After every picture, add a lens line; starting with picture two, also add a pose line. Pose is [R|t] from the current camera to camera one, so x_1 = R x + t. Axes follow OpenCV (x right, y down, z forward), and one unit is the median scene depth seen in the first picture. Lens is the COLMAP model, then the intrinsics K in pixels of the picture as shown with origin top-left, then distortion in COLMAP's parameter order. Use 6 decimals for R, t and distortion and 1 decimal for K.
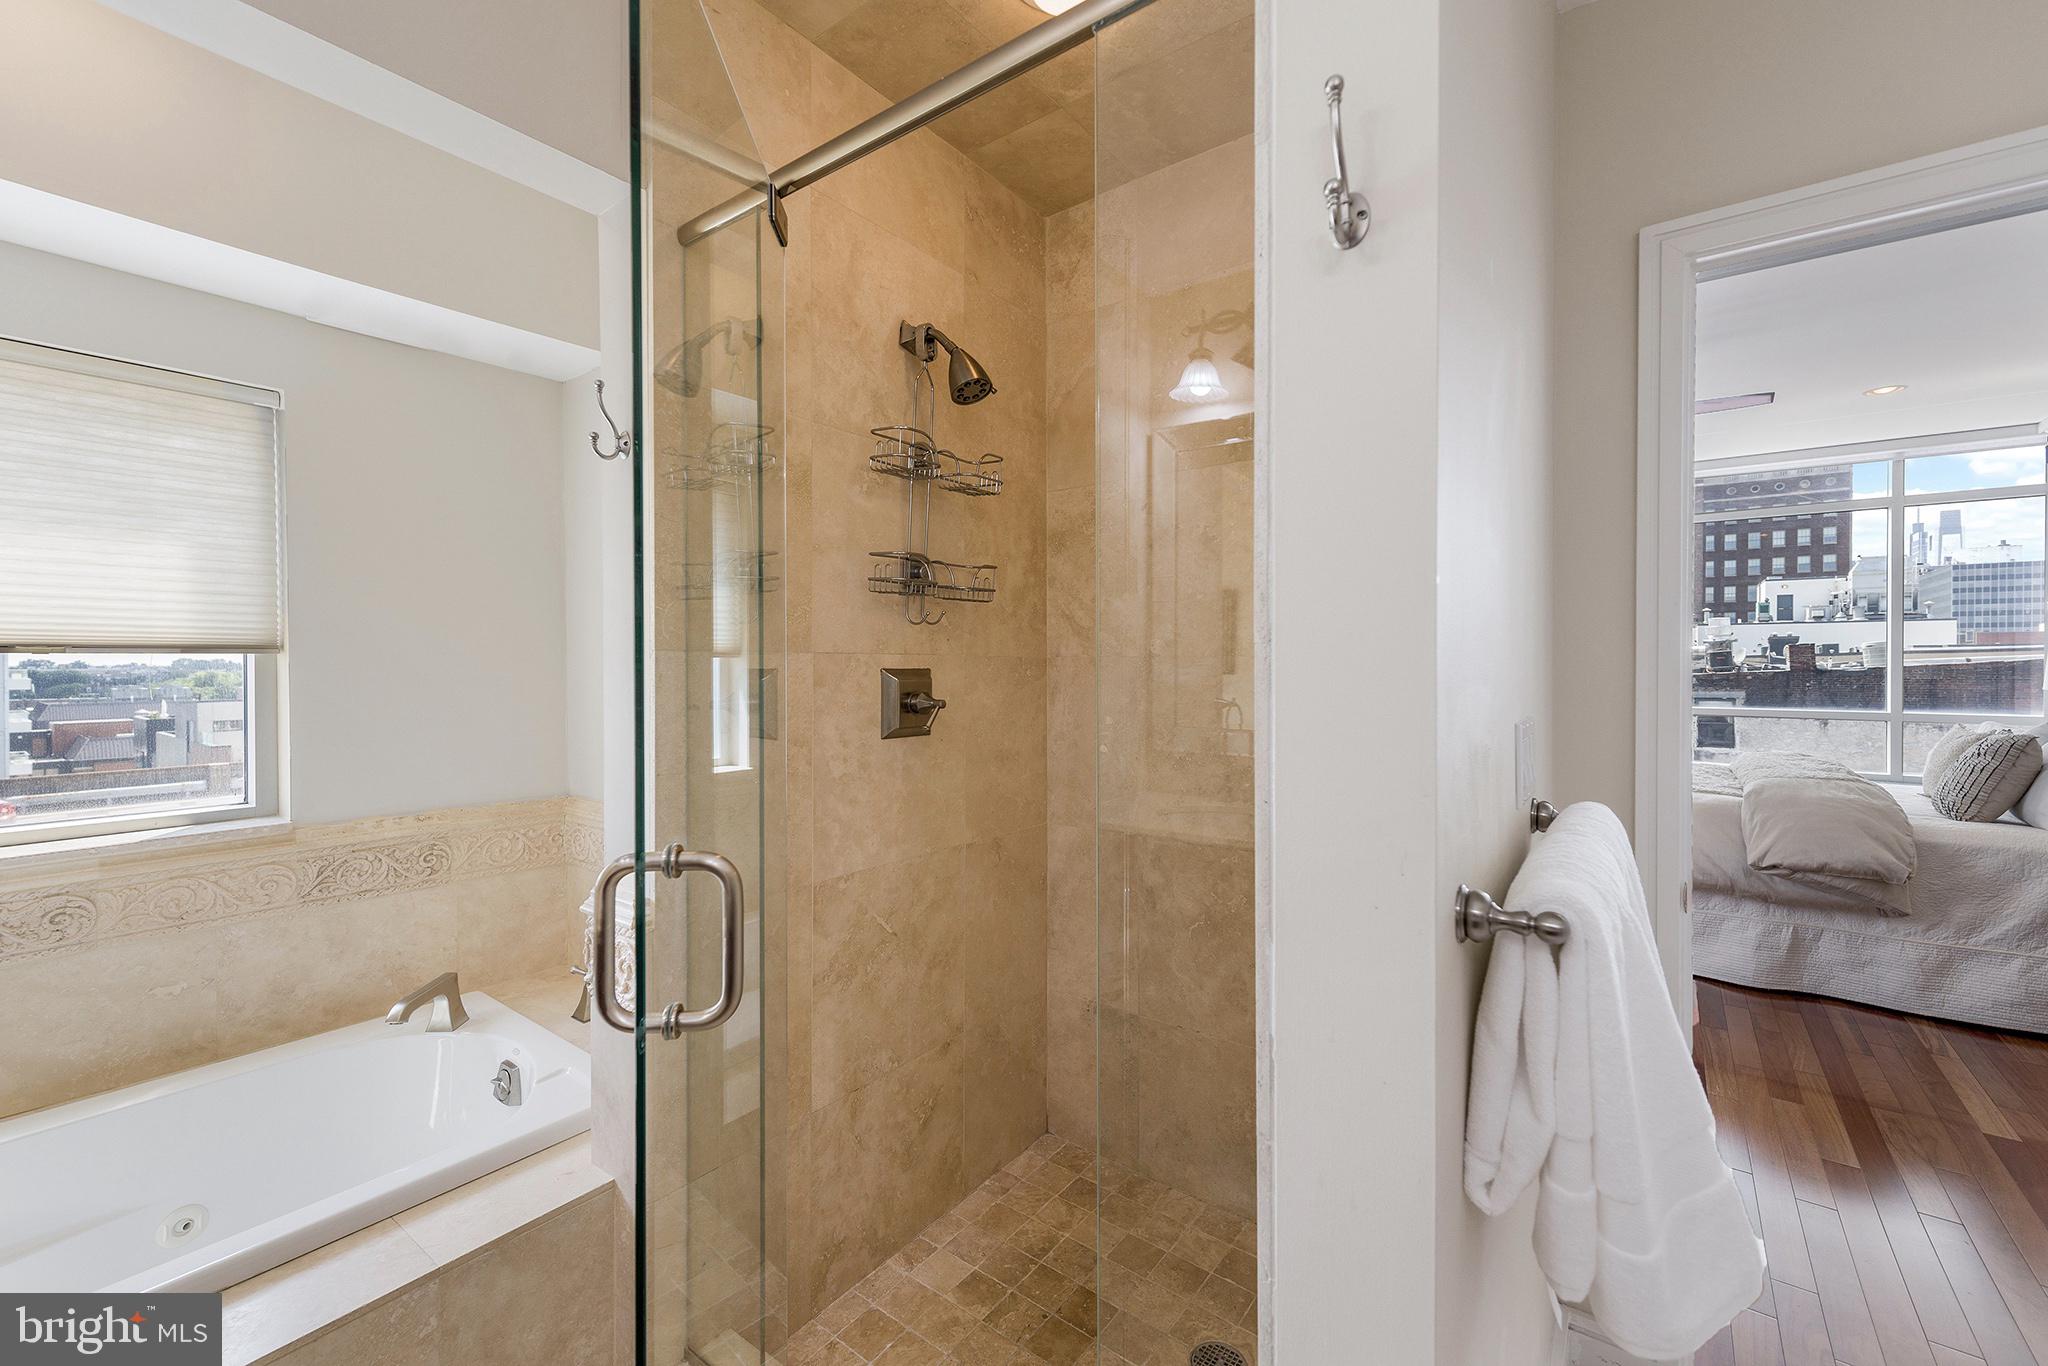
lens RADIAL K [[838.5, 0, 1027.8], [0, 838.5, 666.1], [0, 0, 1]] dist [0.000522, 0.000070]
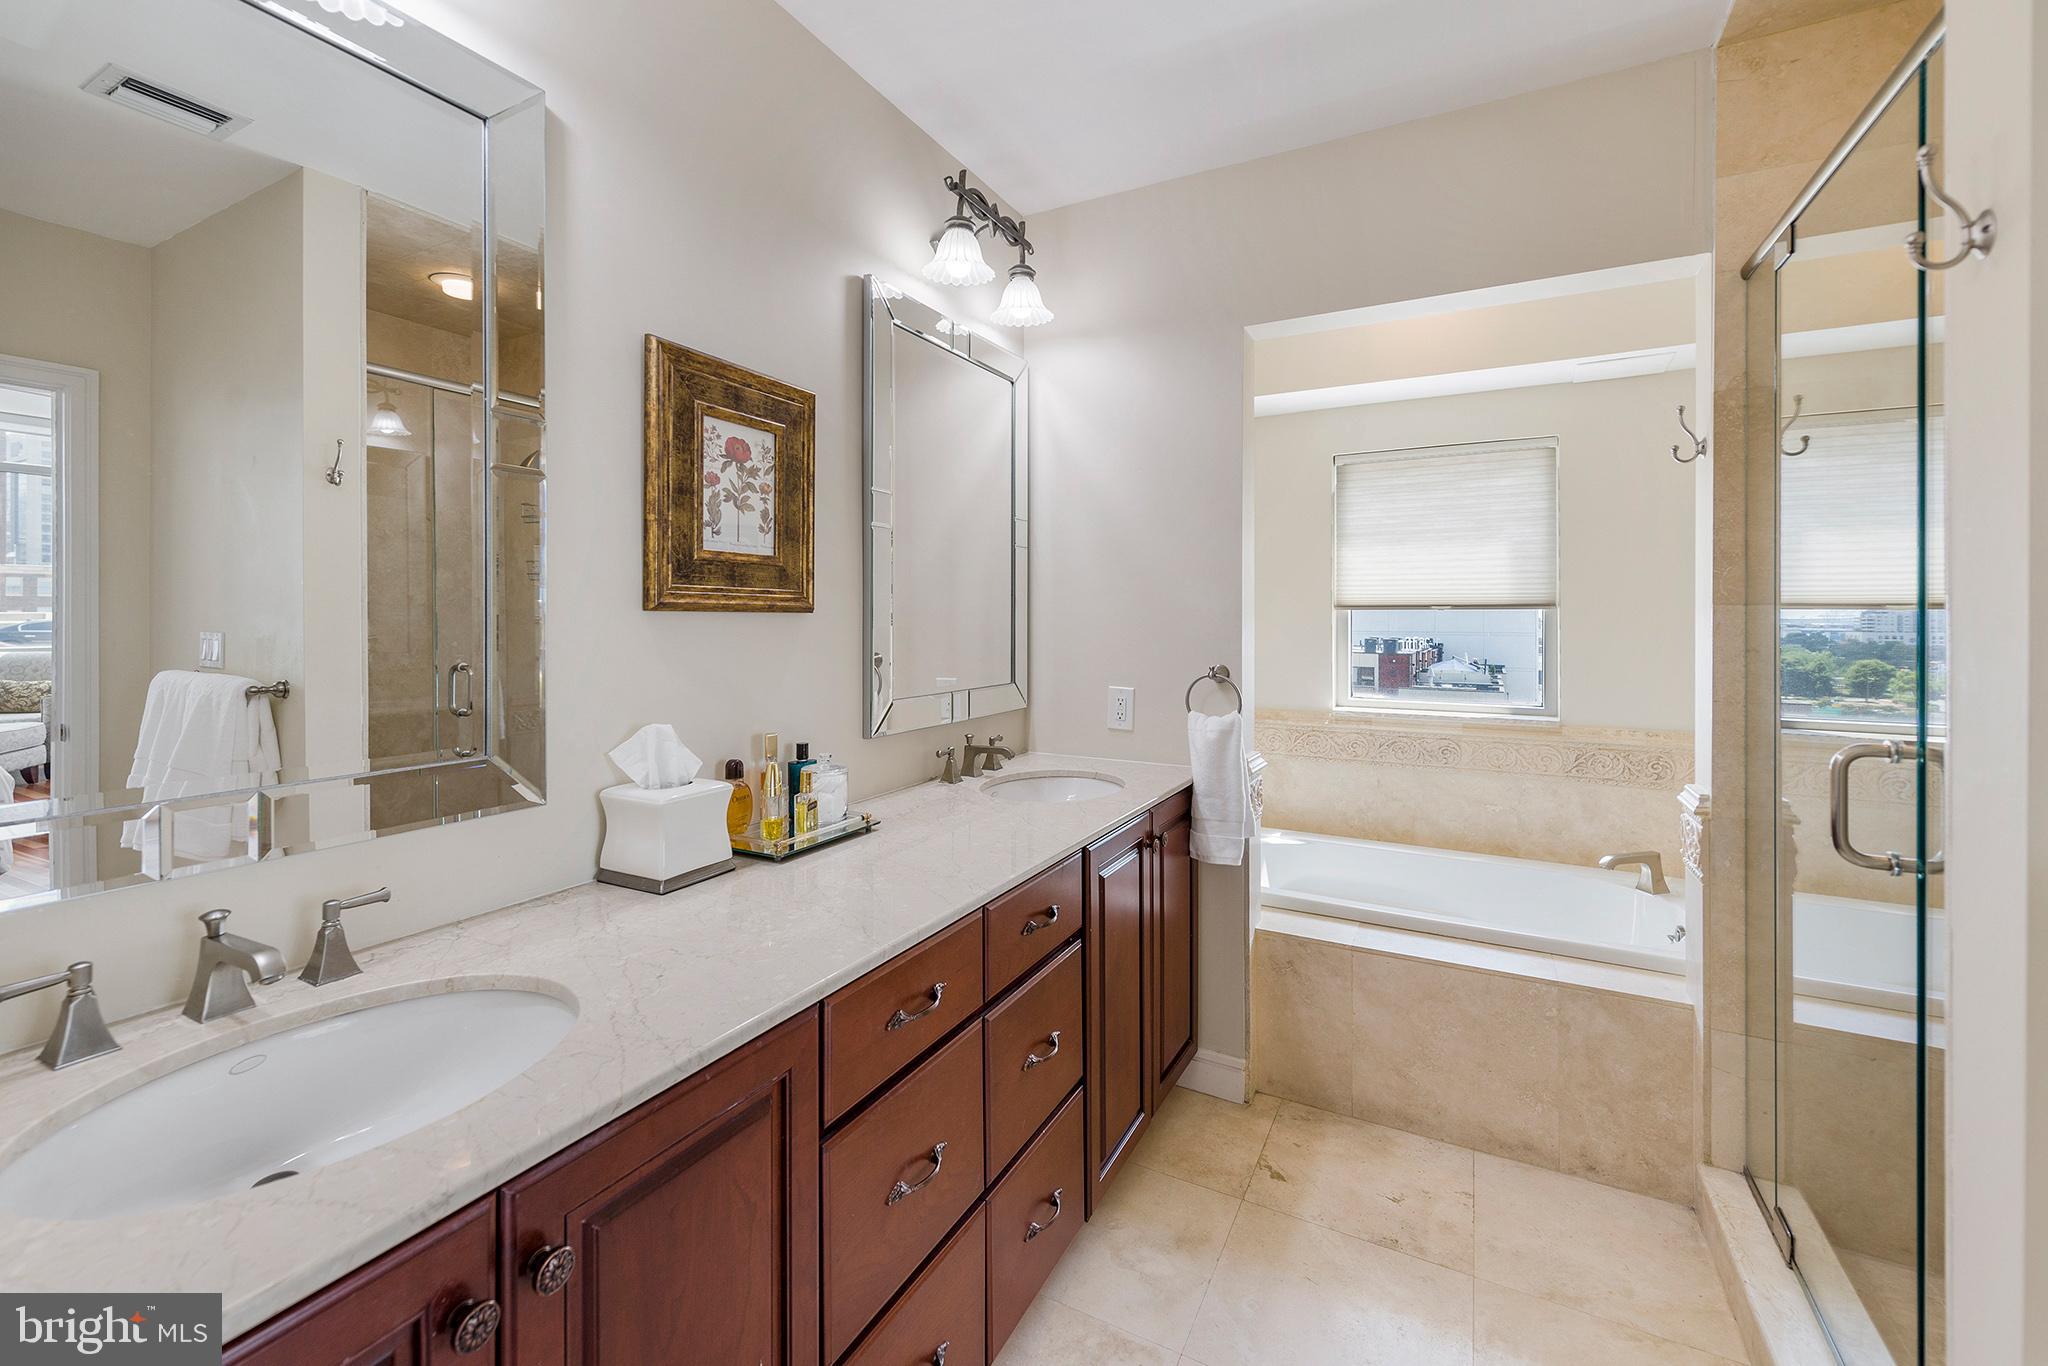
lens RADIAL K [[849.7, 0, 1024.7], [0, 849.7, 614.8], [0, 0, 1]] dist [0.000508, 0.000039]
pose [[0.150491, -0.000353, -0.988611, 0.488526], [-0.009165, 0.999956, -0.001752, 0.007232], [0.988569, 0.009324, 0.150481, -0.180795]]
